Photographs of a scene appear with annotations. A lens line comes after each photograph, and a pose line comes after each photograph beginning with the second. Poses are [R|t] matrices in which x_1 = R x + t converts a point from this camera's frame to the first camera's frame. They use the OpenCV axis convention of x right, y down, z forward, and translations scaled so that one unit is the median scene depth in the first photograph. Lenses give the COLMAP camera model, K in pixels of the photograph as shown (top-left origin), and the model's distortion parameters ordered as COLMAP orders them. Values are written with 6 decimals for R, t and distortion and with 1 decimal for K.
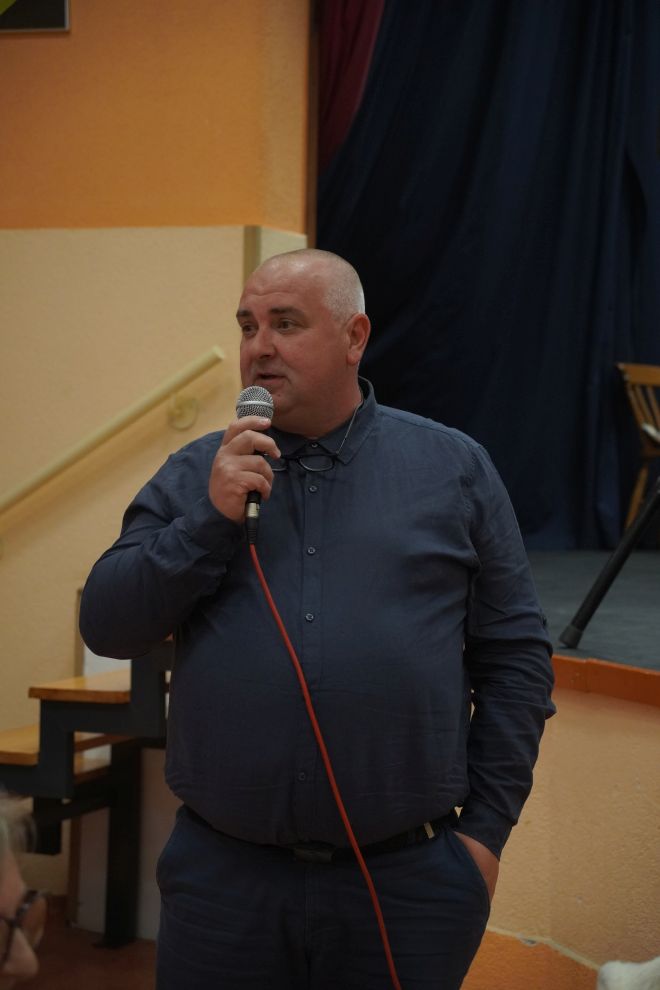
lens RADIAL K [[2156.8, 0, 327.3], [0, 2156.8, 503.4], [0, 0, 1]] dist [0.697983, 0.000000]
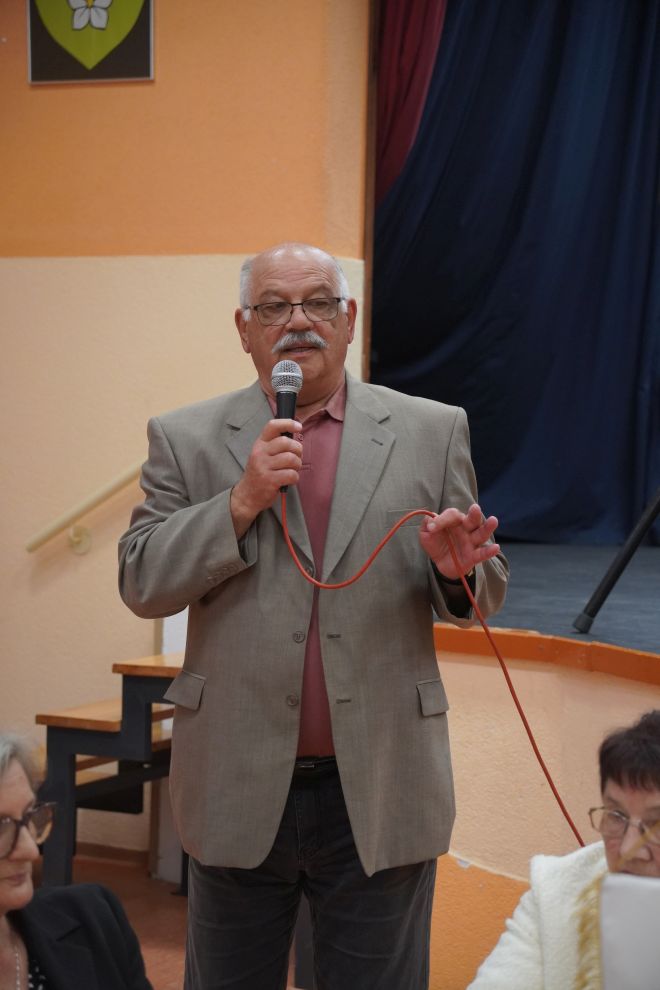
lens RADIAL K [[2156.8, 0, 316.4], [0, 2156.8, 514.5], [0, 0, 1]] dist [0.697983, 0.000000]
pose [[0.998901, 0.005407, -0.046554, 0.021756], [-0.005044, 0.999956, 0.007925, -0.003388], [0.046595, -0.007681, 0.998884, -0.123453]]
